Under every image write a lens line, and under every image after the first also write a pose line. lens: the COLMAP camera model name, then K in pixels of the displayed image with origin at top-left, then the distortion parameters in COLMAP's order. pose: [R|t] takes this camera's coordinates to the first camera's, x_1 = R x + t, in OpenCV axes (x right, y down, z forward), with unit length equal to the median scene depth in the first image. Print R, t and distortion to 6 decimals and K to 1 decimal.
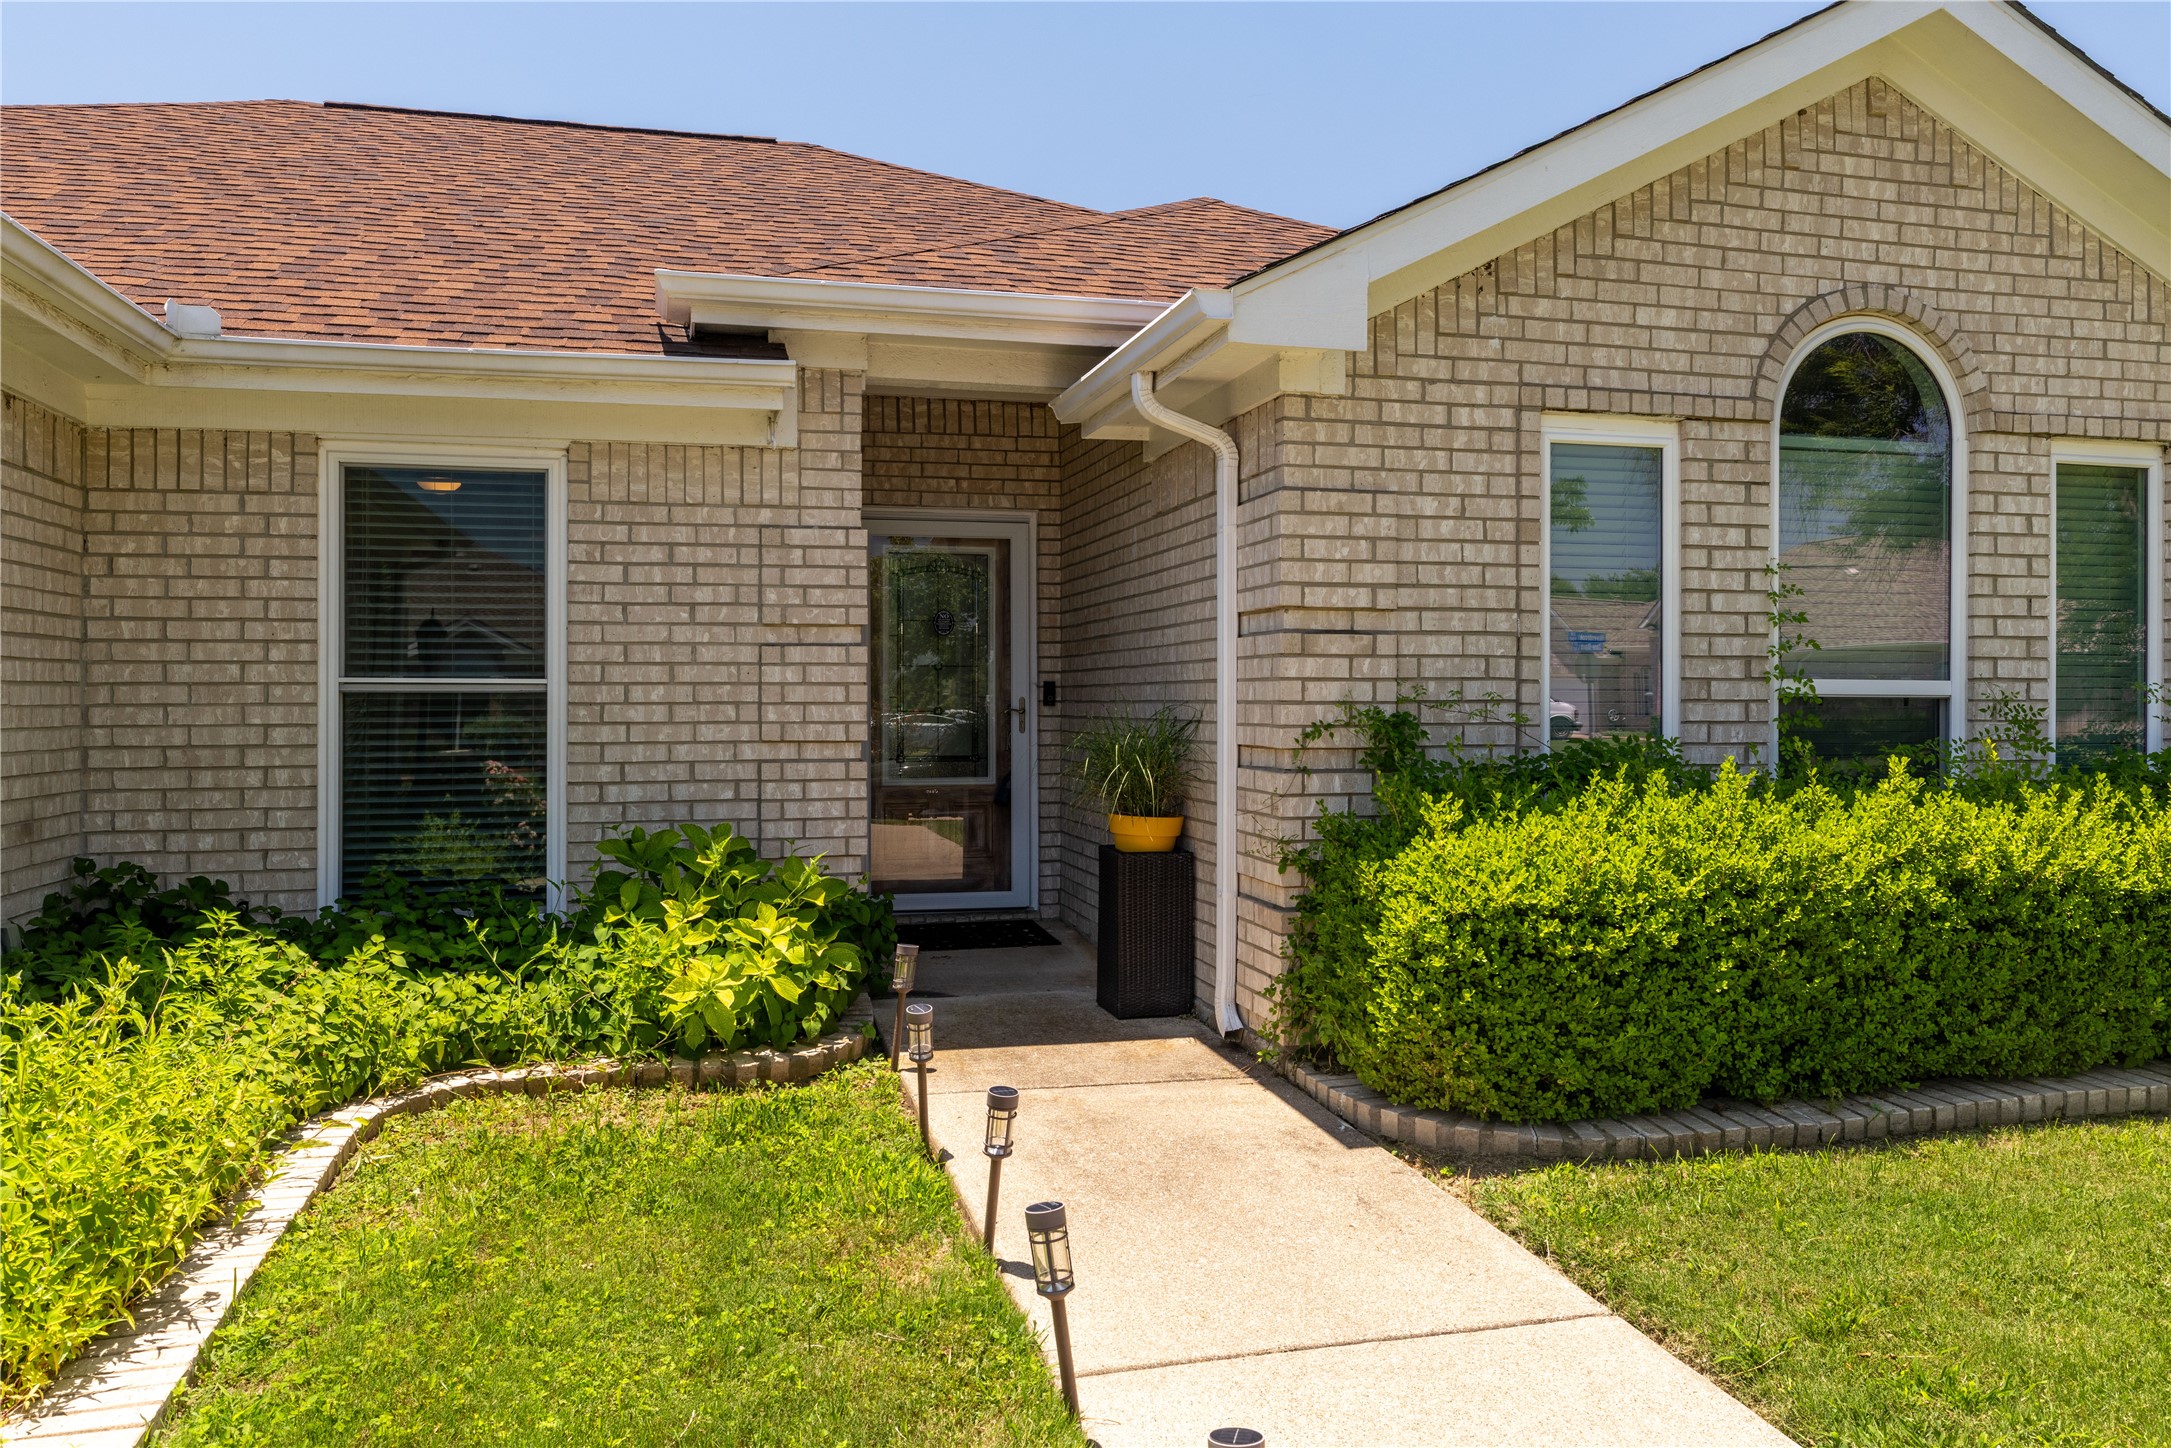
lens RADIAL K [[1568.9, 0, 1086.0], [0, 1568.9, 720.0], [0, 0, 1]] dist [0.007649, 0.001131]
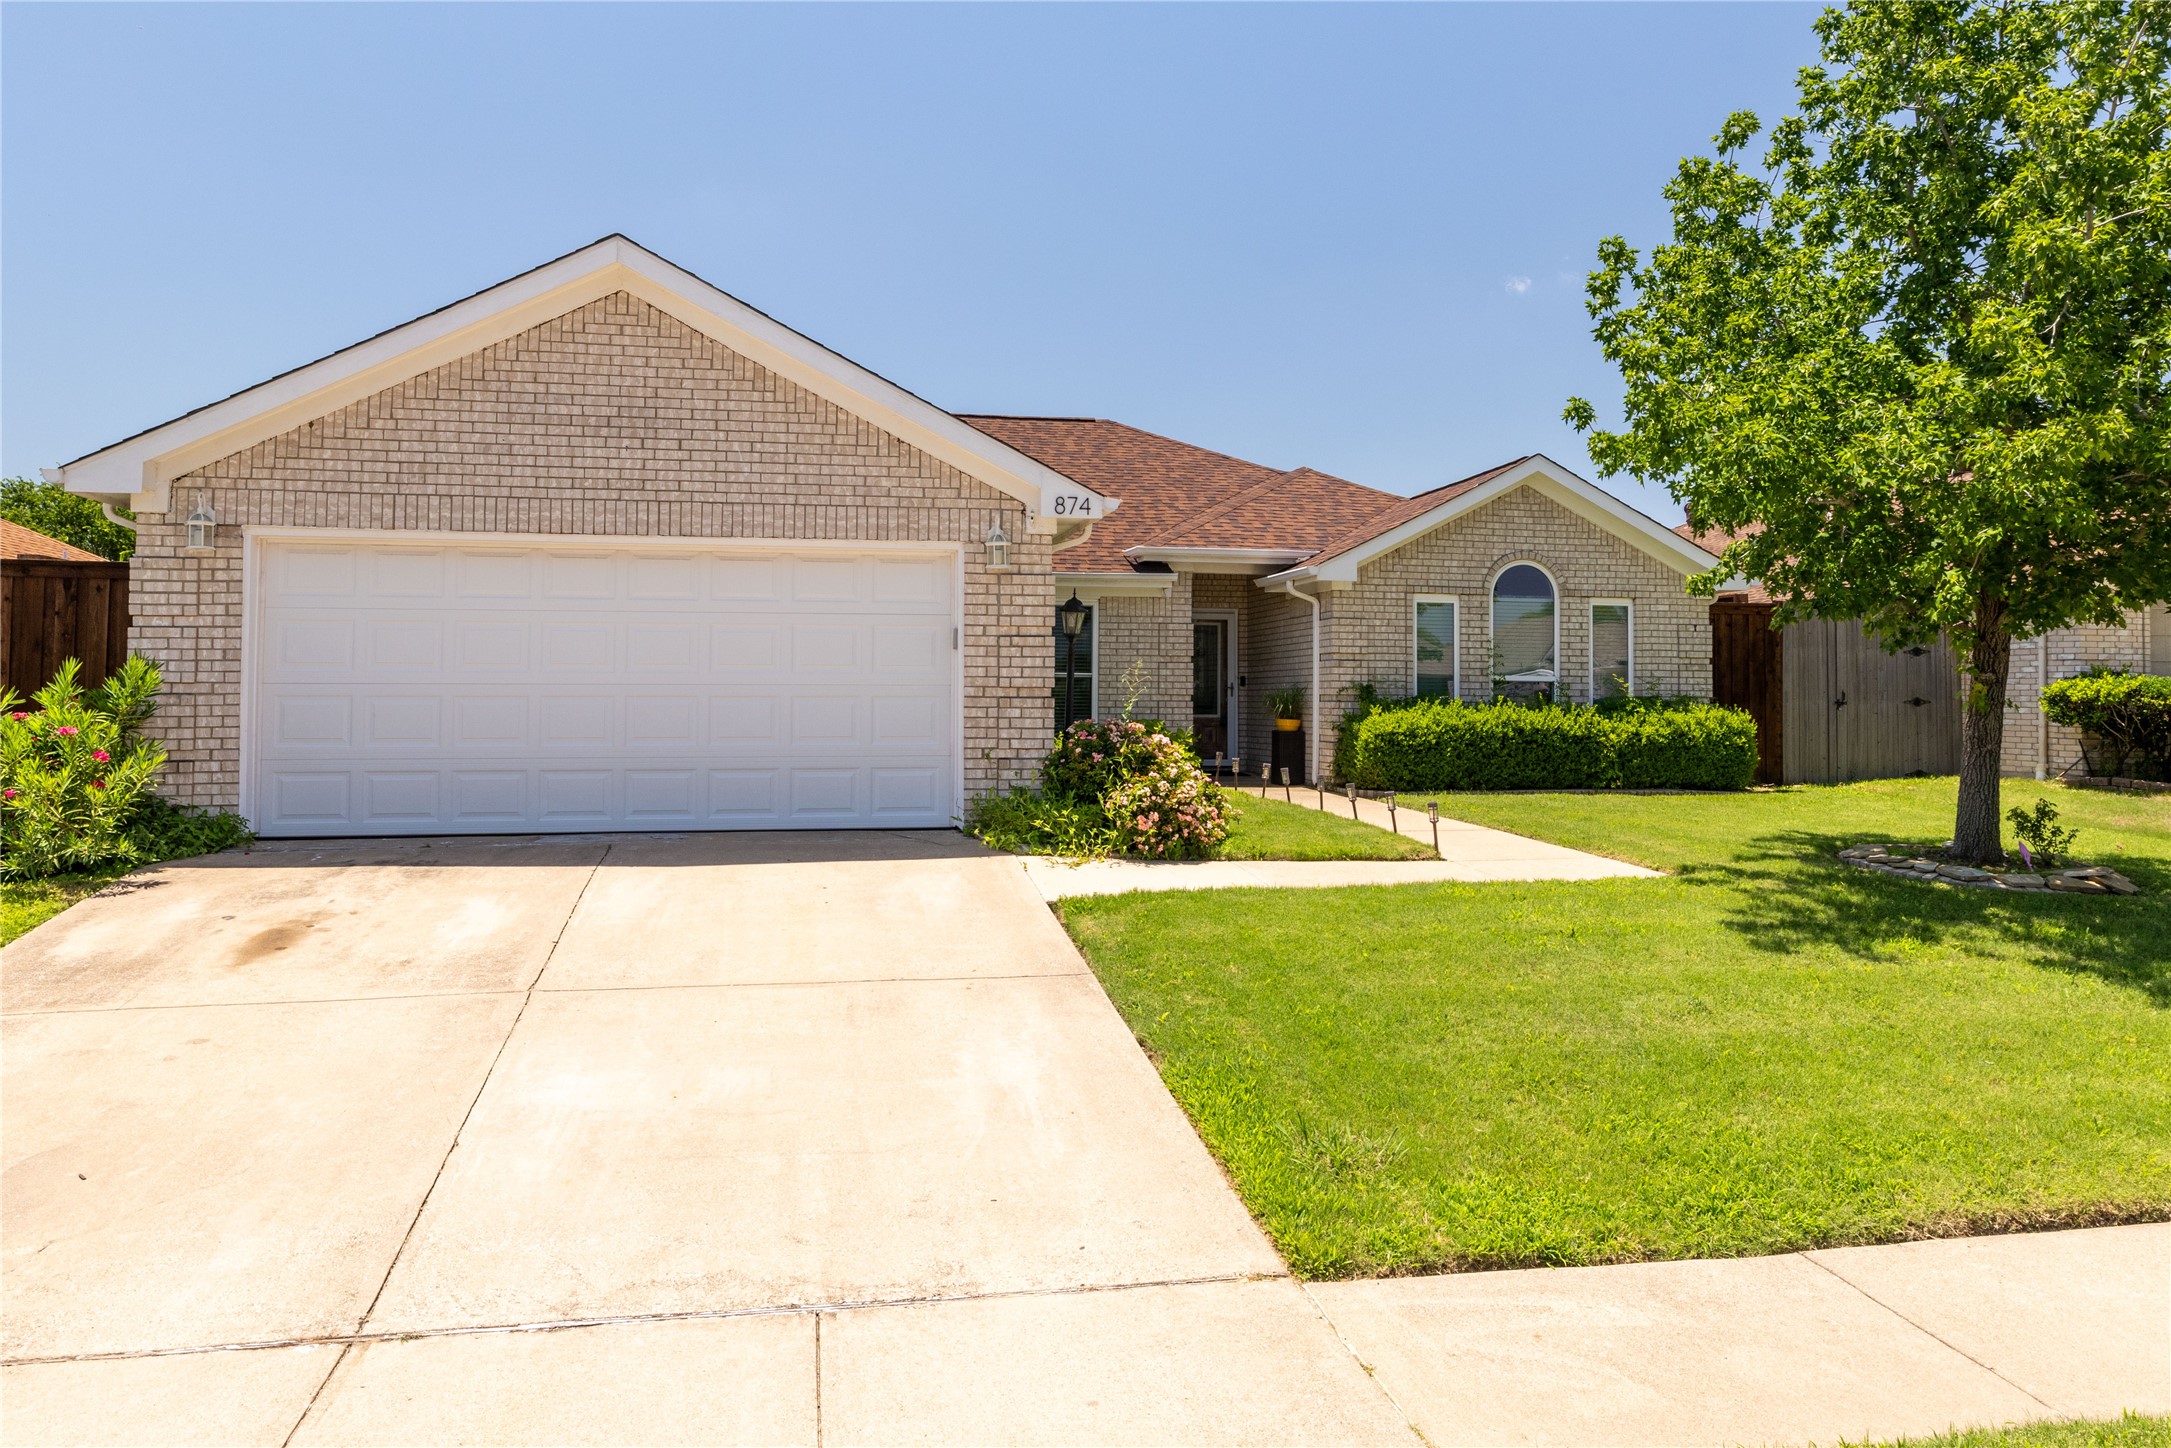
lens RADIAL K [[1056.7, 0, 1086.6], [0, 1056.7, 675.3], [0, 0, 1]] dist [-0.006449, -0.000744]
pose [[0.992949, 0.005381, -0.118419, -0.126205], [-0.009112, 0.999478, -0.030995, 0.049461], [0.118191, 0.031855, 0.992480, -1.259408]]
